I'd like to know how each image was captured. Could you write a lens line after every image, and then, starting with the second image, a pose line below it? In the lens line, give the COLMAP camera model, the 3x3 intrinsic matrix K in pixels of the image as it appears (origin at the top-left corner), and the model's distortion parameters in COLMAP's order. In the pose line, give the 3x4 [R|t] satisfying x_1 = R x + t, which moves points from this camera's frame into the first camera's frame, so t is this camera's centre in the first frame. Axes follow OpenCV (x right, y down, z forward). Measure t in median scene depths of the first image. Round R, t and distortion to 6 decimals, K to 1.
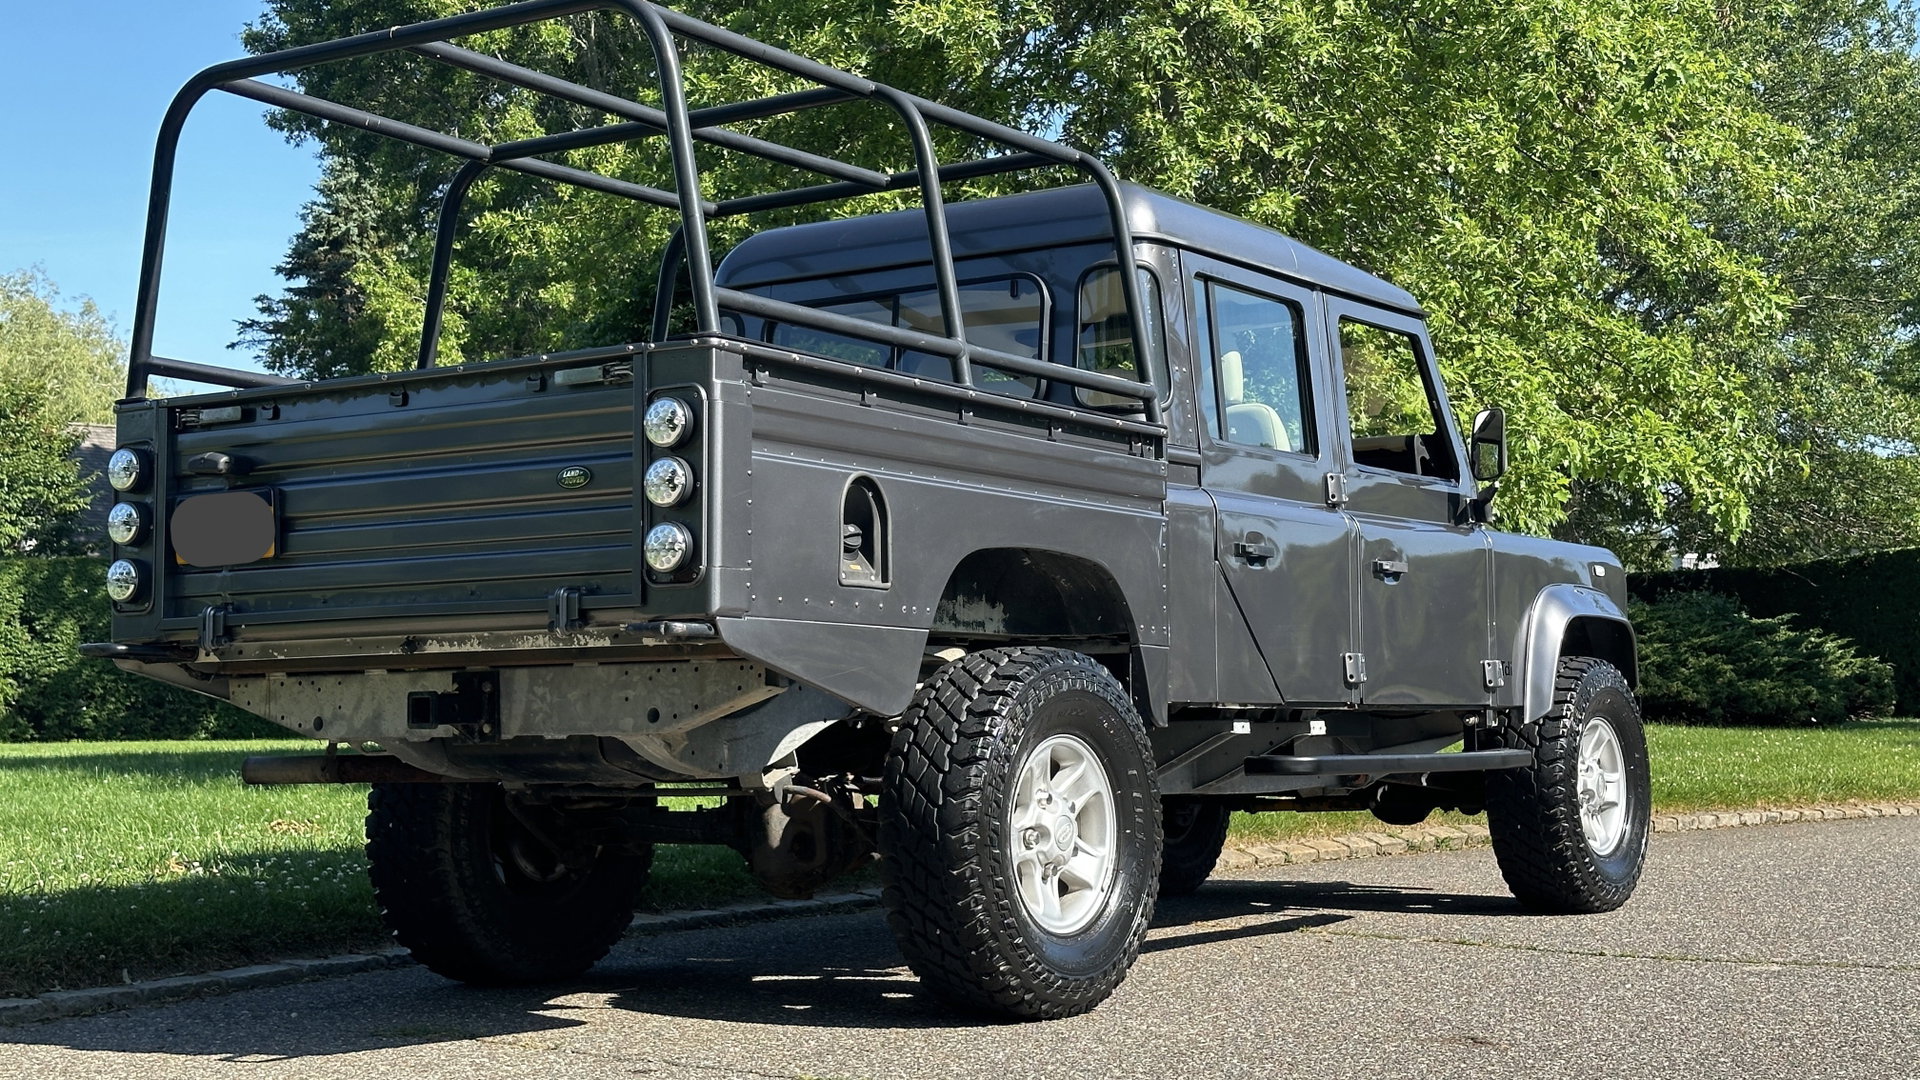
lens RADIAL K [[2668.7, 0, 980.2], [0, 2668.7, 538.6], [0, 0, 1]] dist [0.136960, 0.000000]
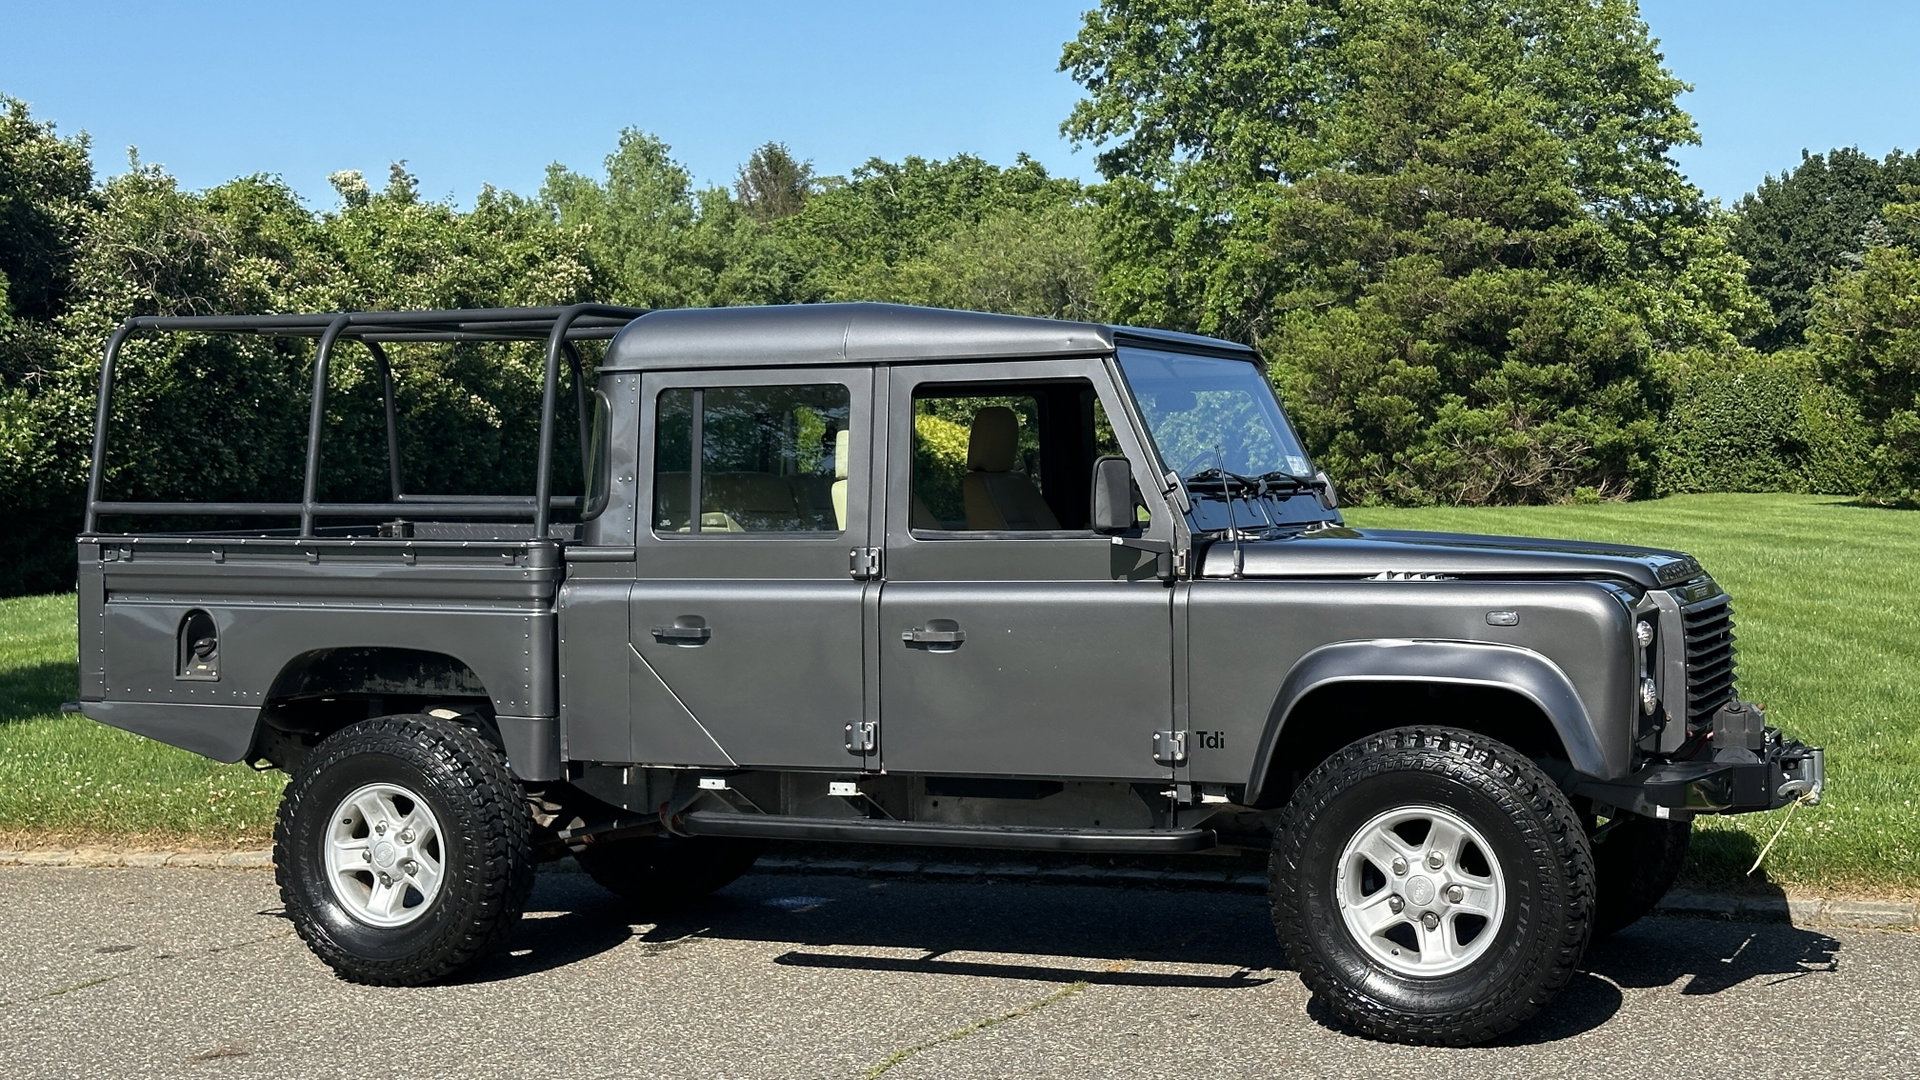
lens RADIAL K [[2668.7, 0, 988.3], [0, 2668.7, 544.4], [0, 0, 1]] dist [0.136960, 0.000000]
pose [[0.185052, 0.033084, -0.982172, 1.372048], [0.085484, 0.995103, 0.049626, -0.086169], [0.979004, -0.093144, 0.181318, 1.016859]]
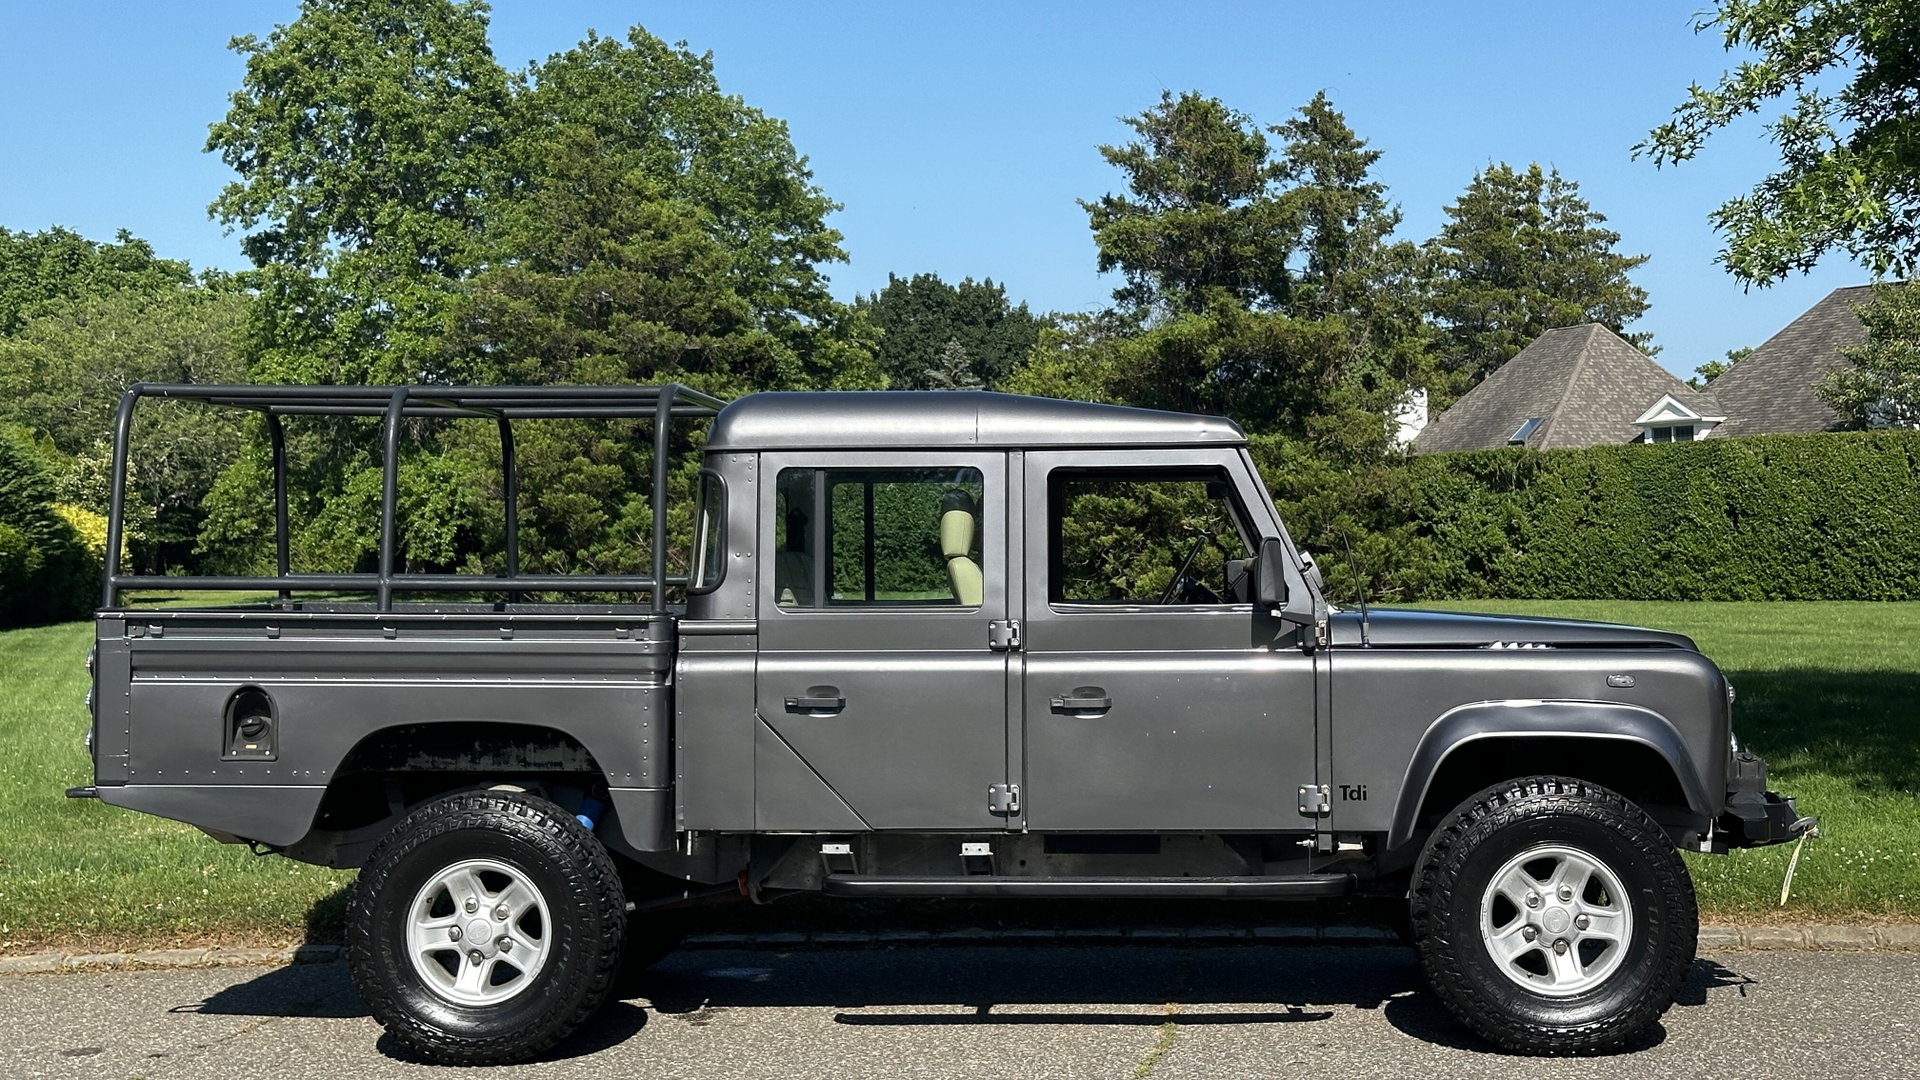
lens RADIAL K [[2668.7, 0, 988.6], [0, 2668.7, 532.0], [0, 0, 1]] dist [0.136960, 0.000000]
pose [[0.510611, -0.003193, -0.859806, 1.277440], [0.064268, 0.997337, 0.034463, -0.117489], [0.857407, -0.072855, 0.509457, 0.514046]]
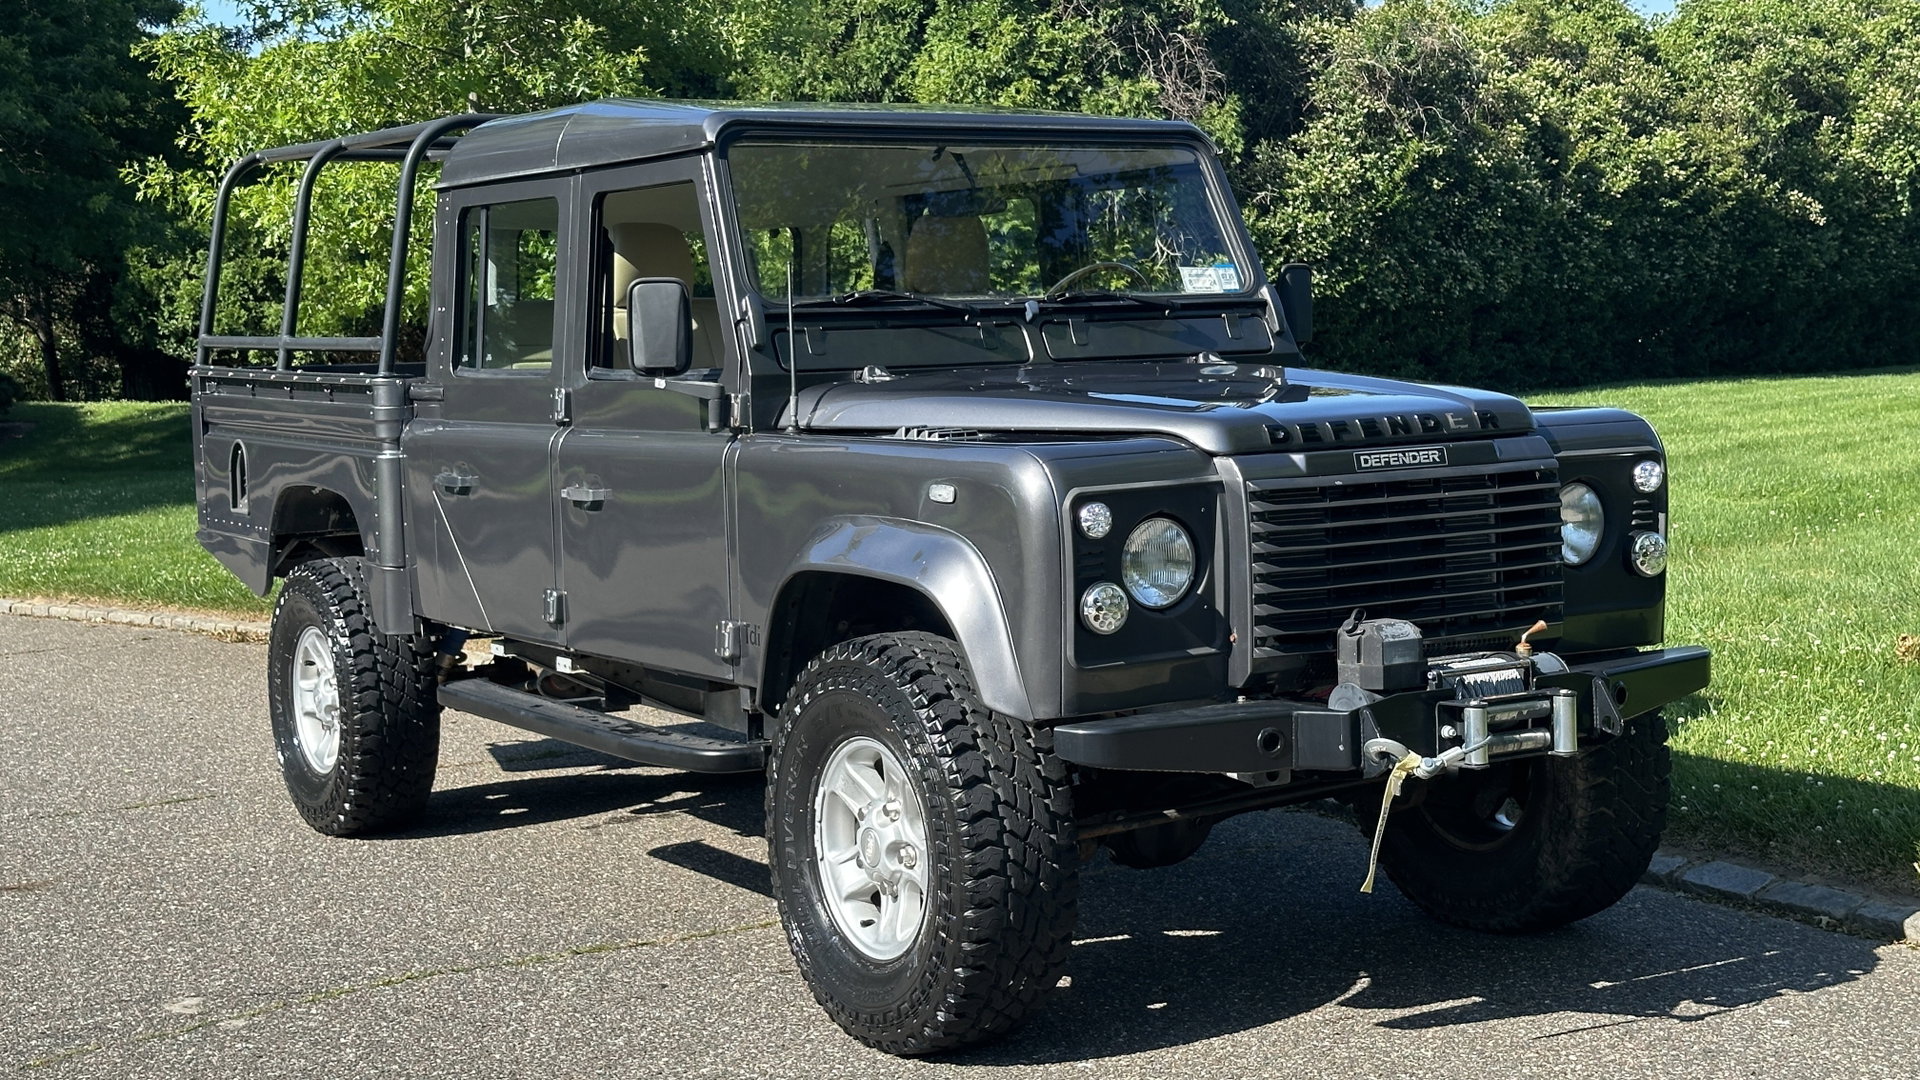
lens RADIAL K [[2668.7, 0, 950.8], [0, 2668.7, 556.1], [0, 0, 1]] dist [0.136960, 0.000000]
pose [[-0.400656, 0.103380, -0.910377, 1.065595], [0.102632, 0.992425, 0.067529, -0.018464], [0.910462, -0.066378, -0.408231, 1.752657]]
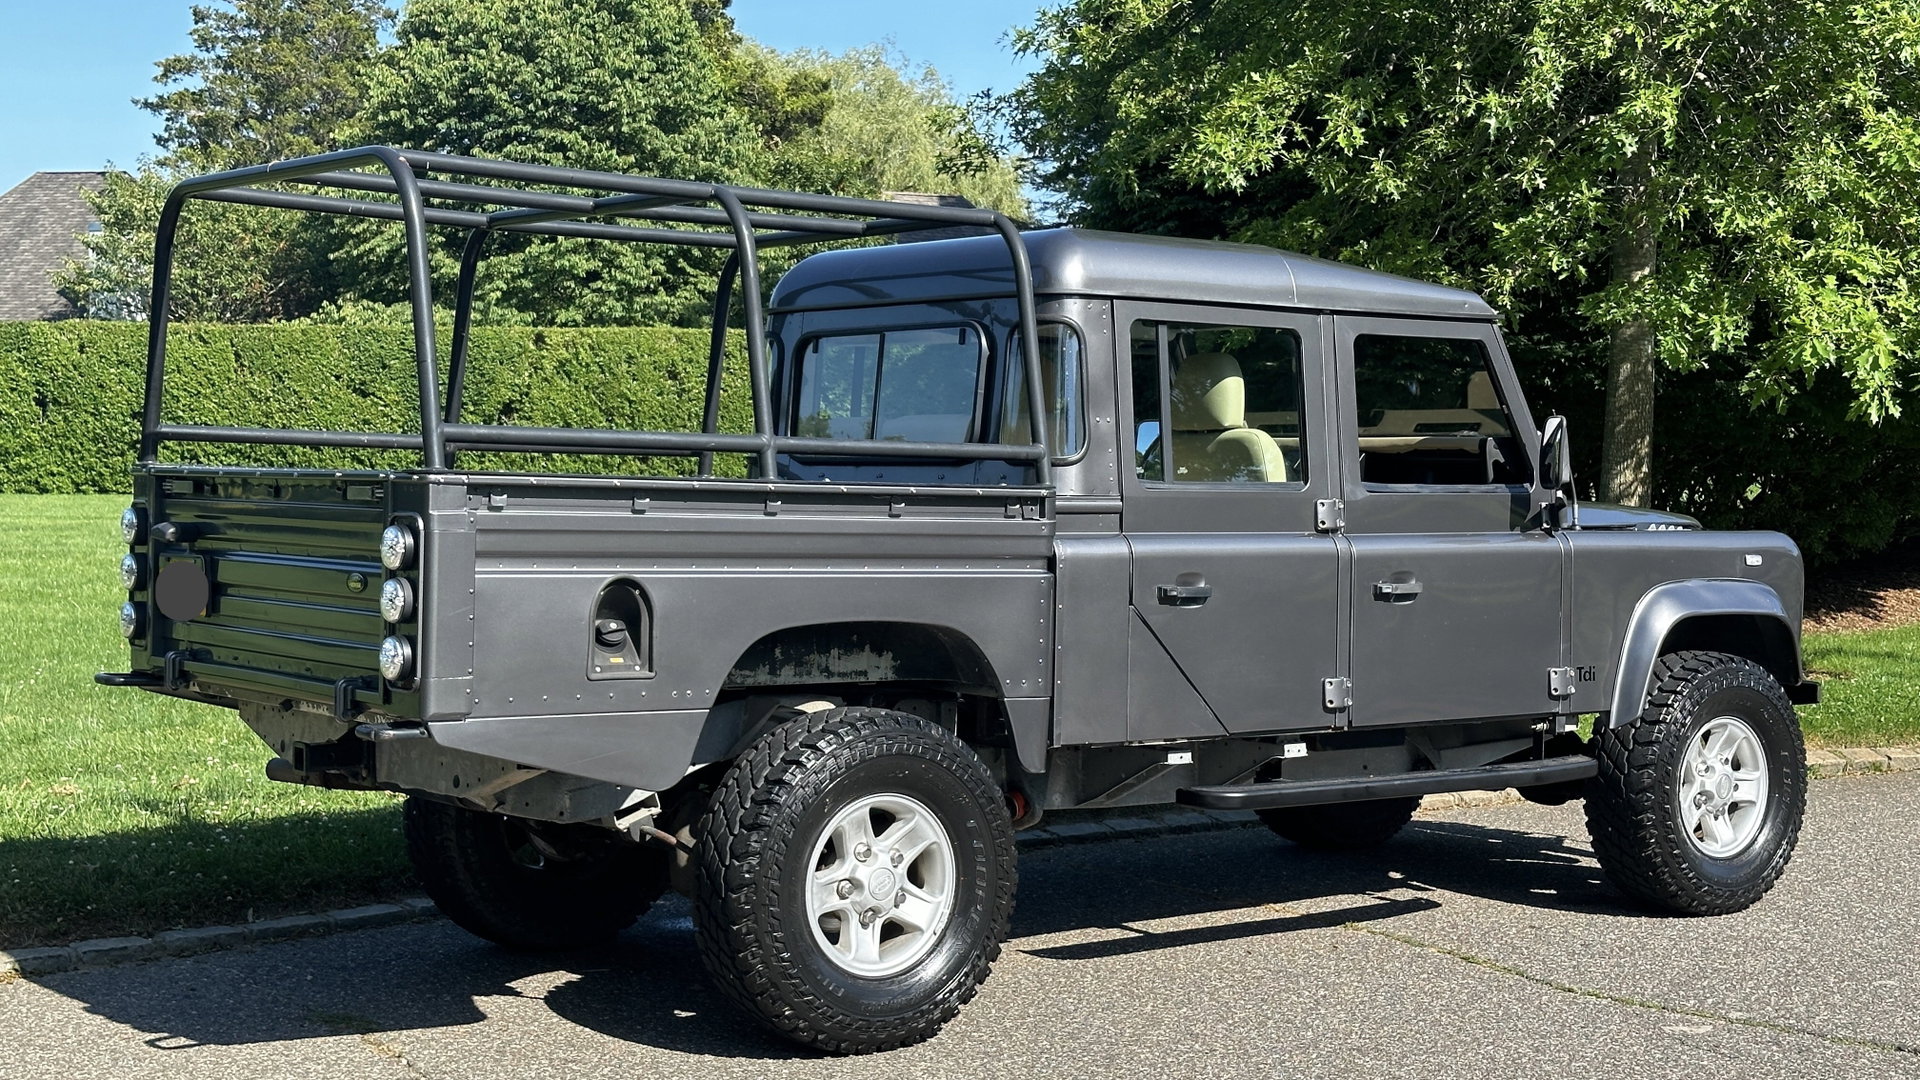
lens RADIAL K [[2668.7, 0, 986.3], [0, 2668.7, 541.1], [0, 0, 1]] dist [0.136960, 0.000000]
pose [[0.949047, 0.031407, -0.313565, 0.387534], [0.000111, 0.994988, 0.099997, -0.129948], [0.315134, -0.094937, 0.944287, 0.003372]]
